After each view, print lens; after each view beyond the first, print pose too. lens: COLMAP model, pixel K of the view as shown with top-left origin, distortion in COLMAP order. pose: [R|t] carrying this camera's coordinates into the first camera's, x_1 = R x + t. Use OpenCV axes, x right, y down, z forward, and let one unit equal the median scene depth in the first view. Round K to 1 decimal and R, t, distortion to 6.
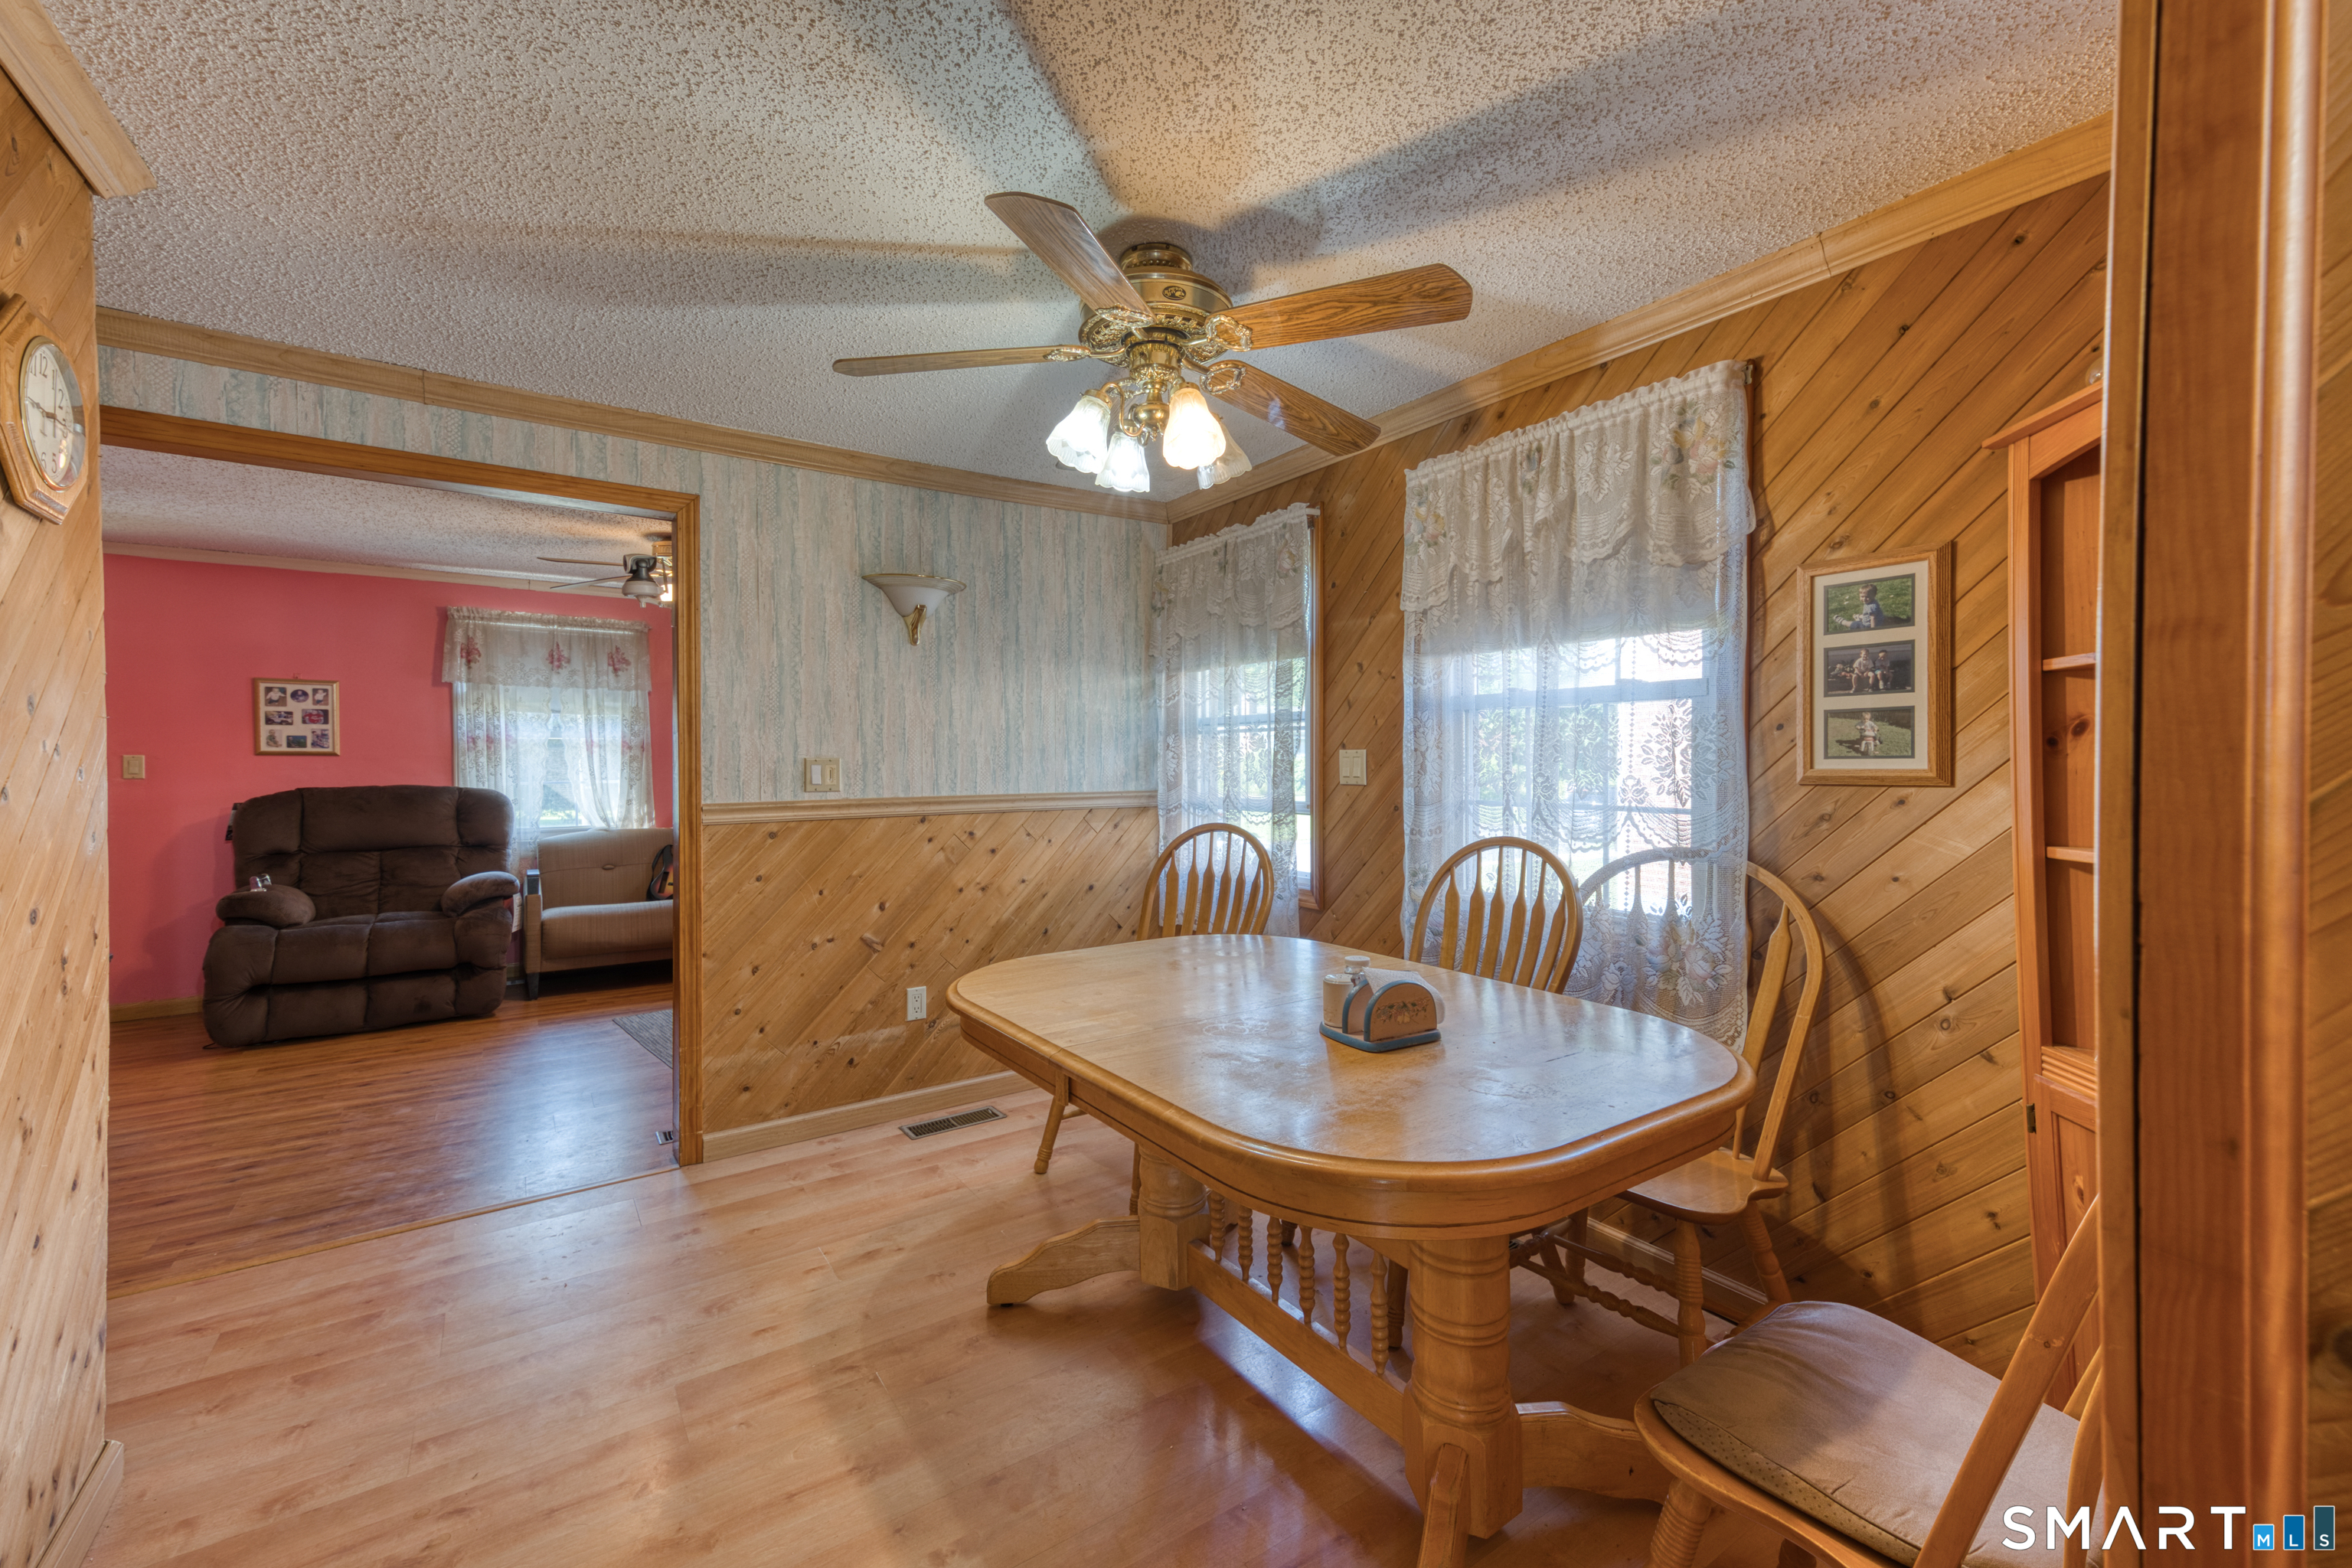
lens RADIAL K [[976.0, 0, 1172.6], [0, 976.0, 768.9], [0, 0, 1]] dist [0.030889, -0.002678]
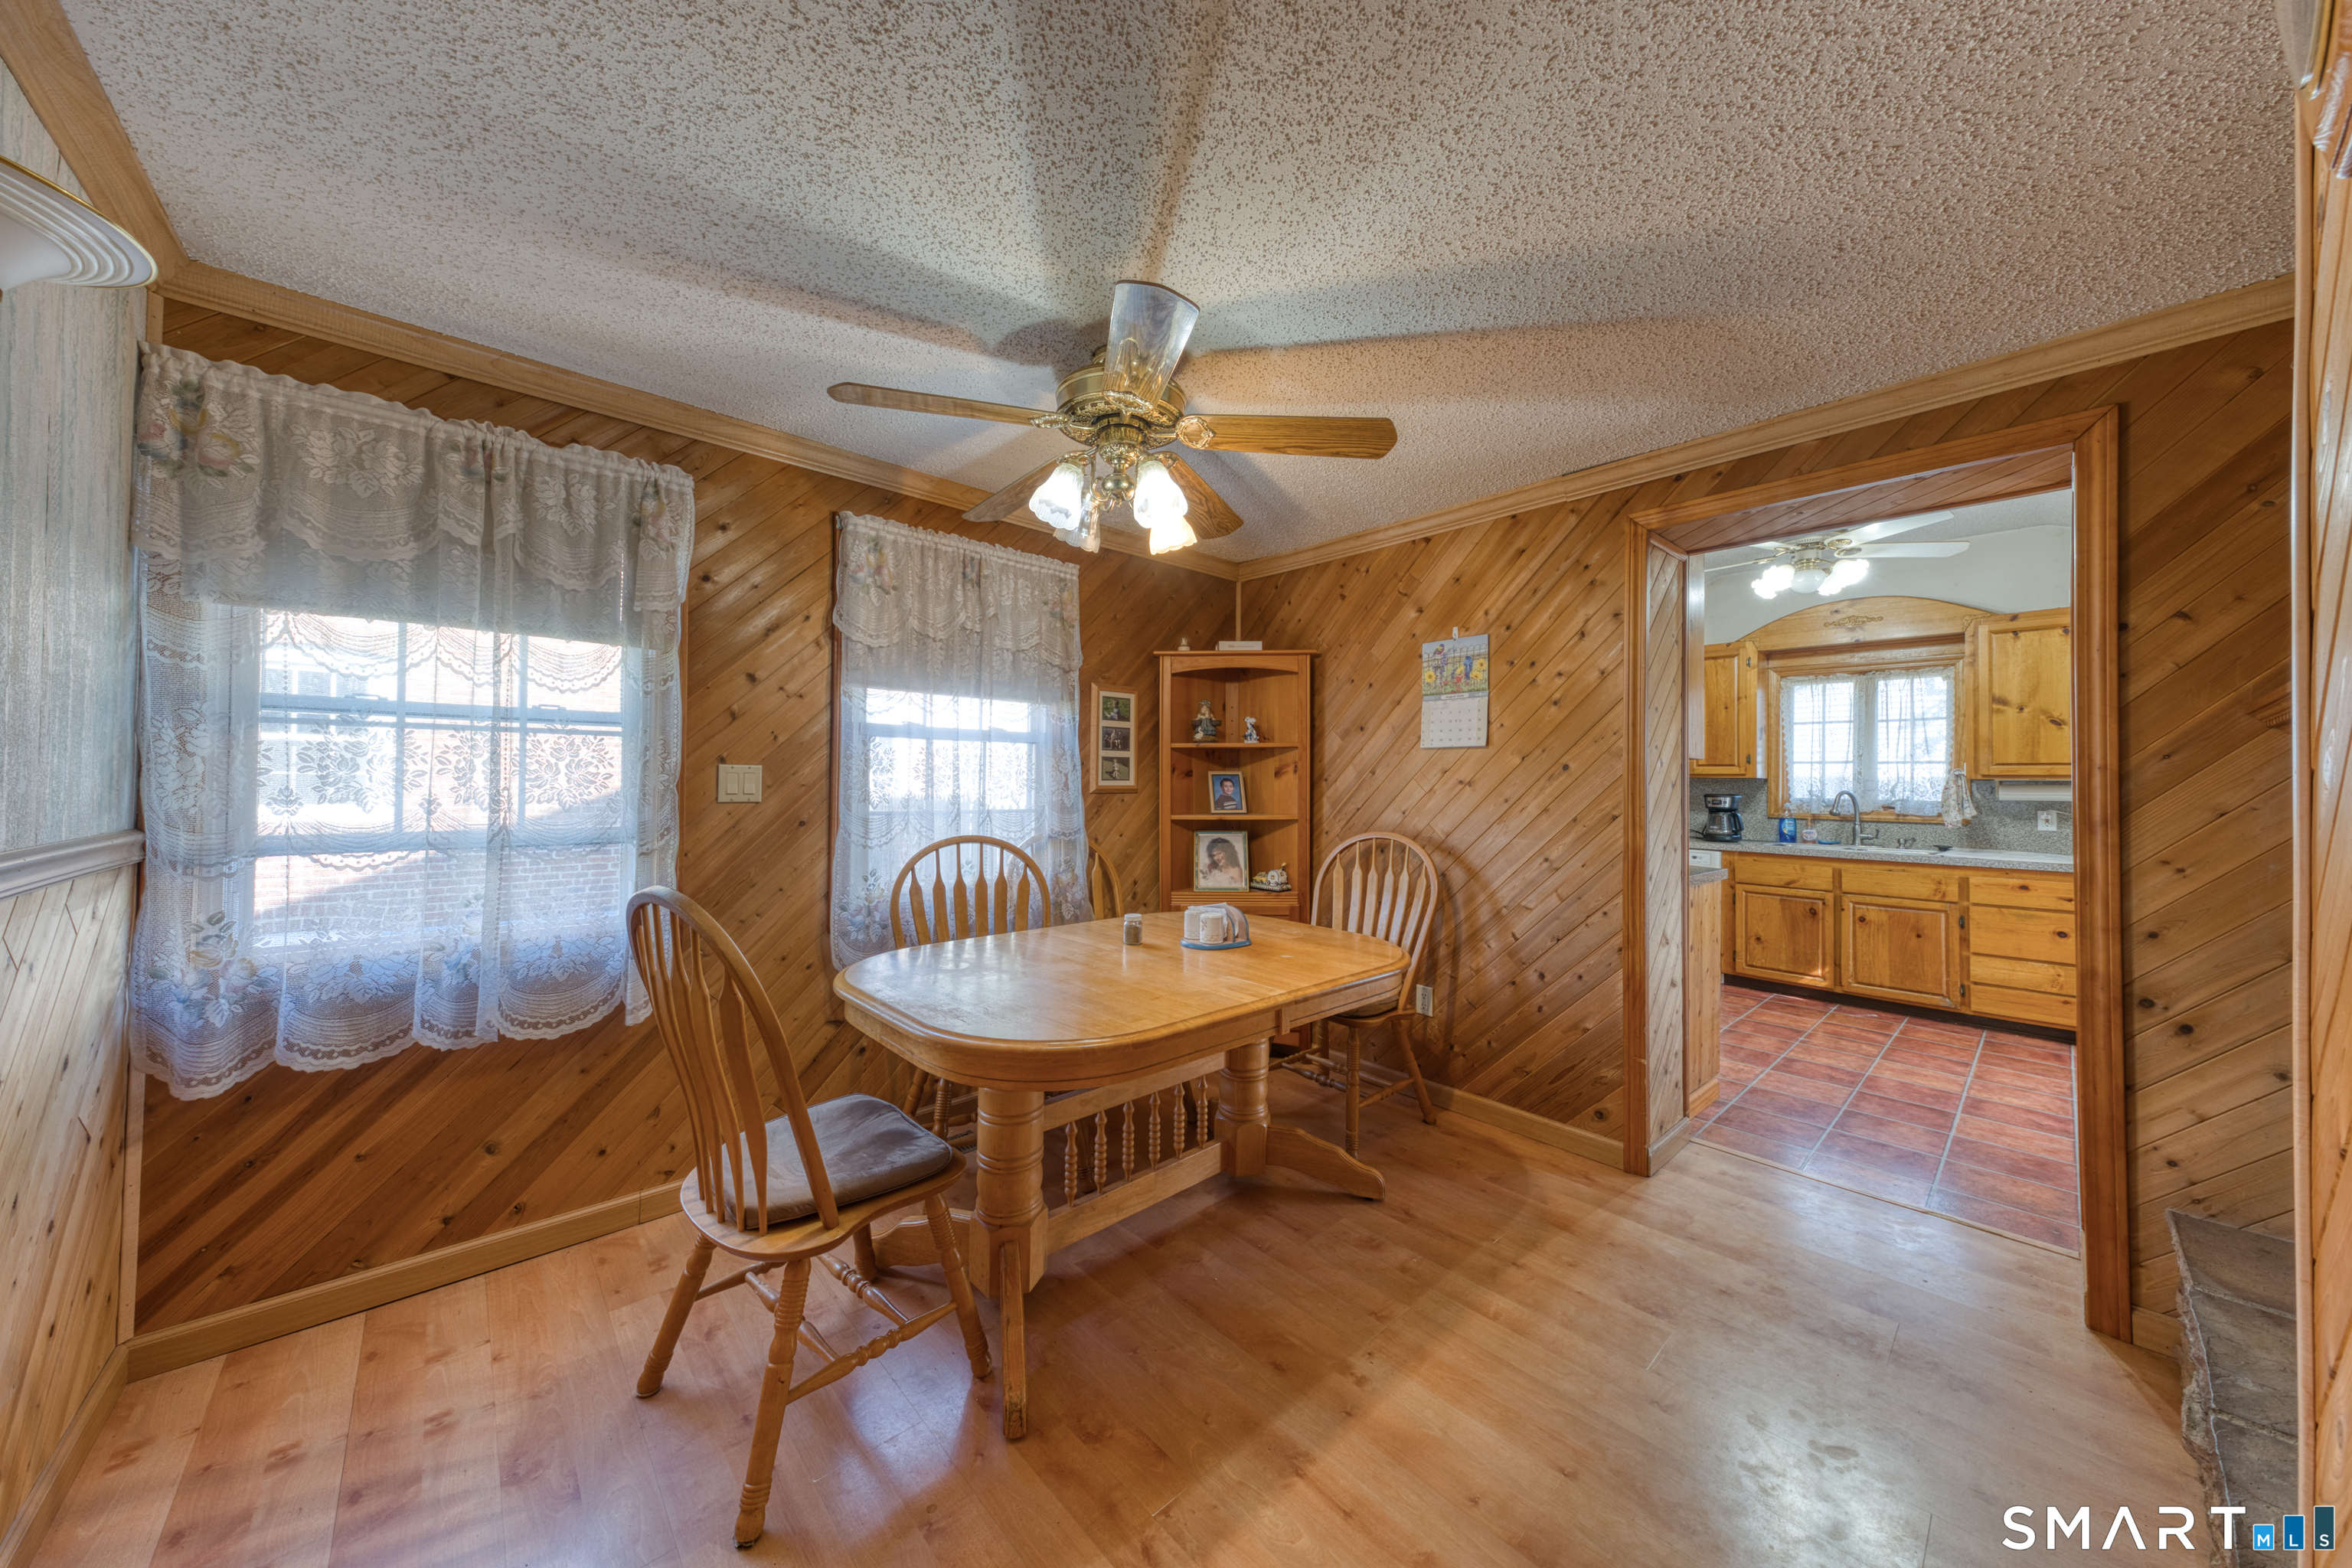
lens RADIAL K [[804.4, 0, 1180.2], [0, 804.4, 773.8], [0, 0, 1]] dist [0.023851, -0.000682]
pose [[-0.142390, 0.014227, 0.989708, -0.851764], [-0.001800, 0.999891, -0.014632, -0.000057], [-0.989809, -0.003865, -0.142349, 0.915660]]
